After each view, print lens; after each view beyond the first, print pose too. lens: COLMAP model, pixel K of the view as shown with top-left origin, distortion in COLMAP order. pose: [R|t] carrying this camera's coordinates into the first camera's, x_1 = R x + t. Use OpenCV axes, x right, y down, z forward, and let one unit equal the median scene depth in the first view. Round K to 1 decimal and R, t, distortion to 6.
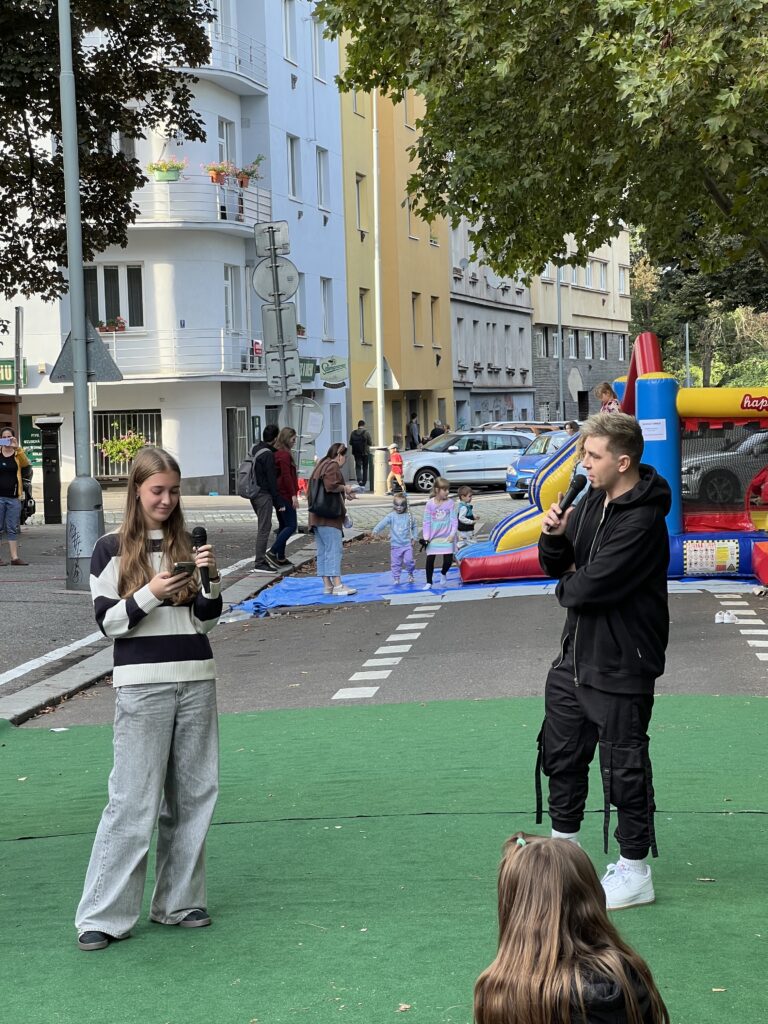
lens RADIAL K [[2557.8, 0, 384.0], [0, 2557.8, 512.0], [0, 0, 1]] dist [-0.007818, -0.001179]
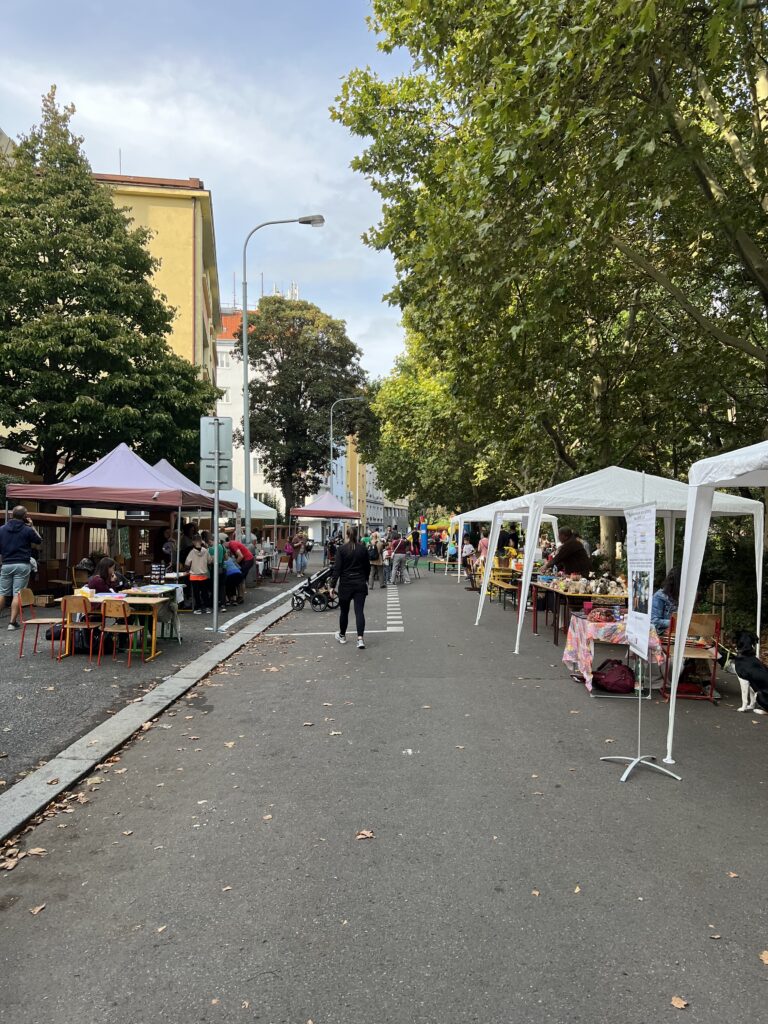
lens RADIAL K [[824.8, 0, 380.1], [0, 824.8, 525.2], [0, 0, 1]] dist [0.066205, -0.072605]
pose [[0.997033, 0.035074, 0.068524, -0.040073], [-0.031952, 0.998423, -0.046149, 0.013269], [-0.070035, 0.043823, 0.996581, -0.287518]]
